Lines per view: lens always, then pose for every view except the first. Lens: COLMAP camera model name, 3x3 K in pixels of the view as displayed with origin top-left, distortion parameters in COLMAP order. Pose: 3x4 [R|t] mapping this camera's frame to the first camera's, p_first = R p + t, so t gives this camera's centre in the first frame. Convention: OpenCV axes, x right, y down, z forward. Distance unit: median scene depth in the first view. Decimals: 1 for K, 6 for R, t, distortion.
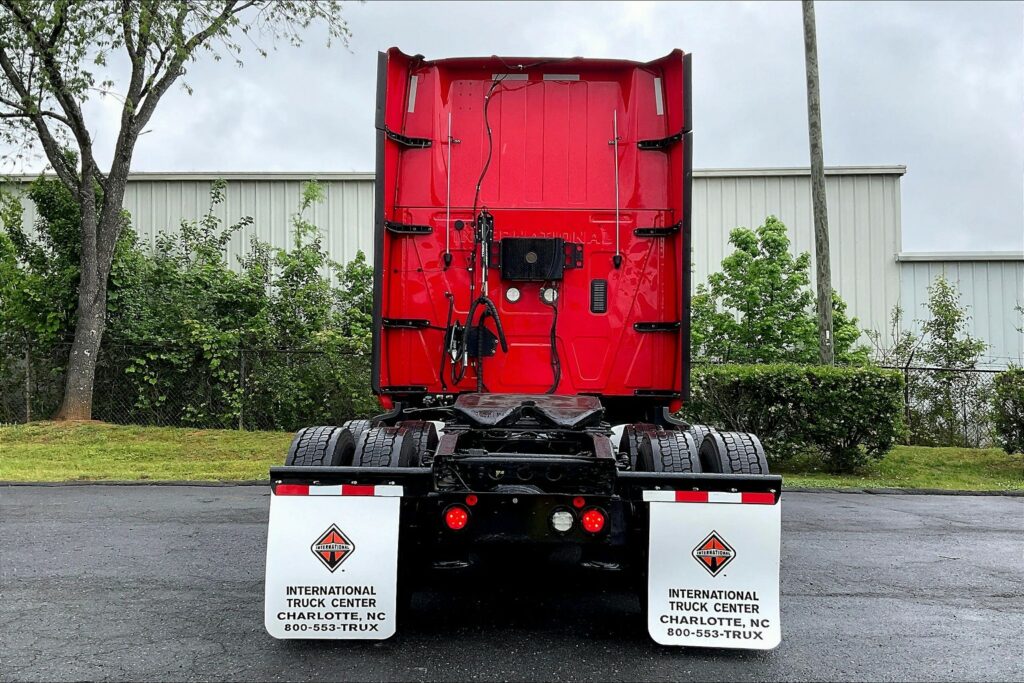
lens RADIAL K [[1016.2, 0, 512.0], [0, 1016.2, 341.5], [0, 0, 1]] dist [0.079388, -0.012264]
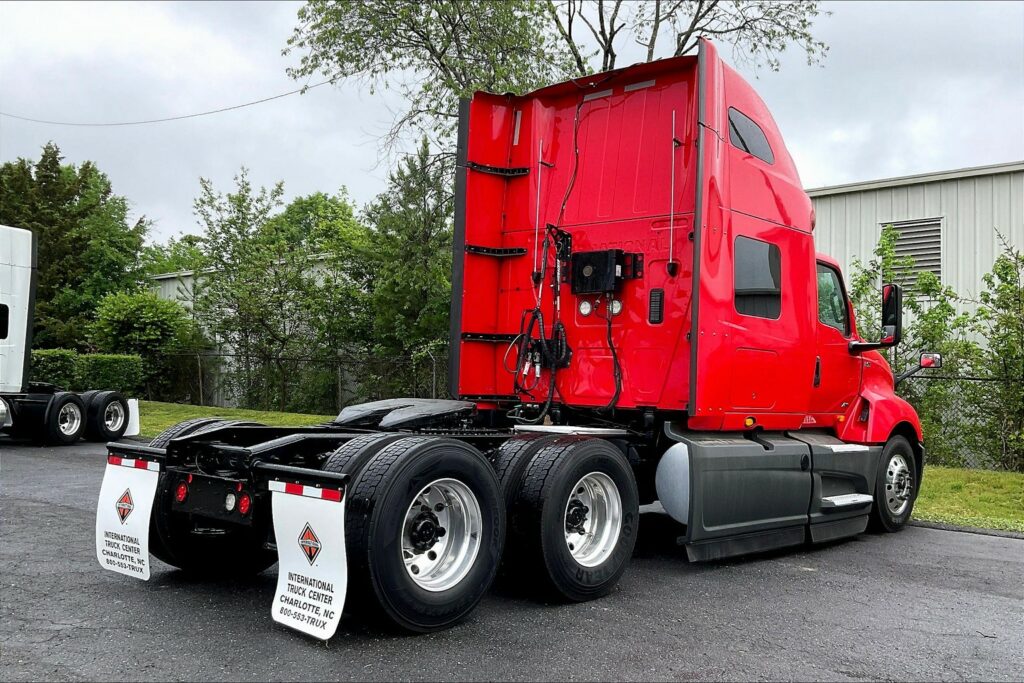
lens RADIAL K [[991.8, 0, 494.7], [0, 991.8, 349.8], [0, 0, 1]] dist [0.050192, -0.013307]
pose [[0.753450, -0.010427, -0.657423, 1.031480], [-0.000296, 0.999869, -0.016197, 0.020546], [0.657505, 0.012398, 0.753348, 0.337852]]
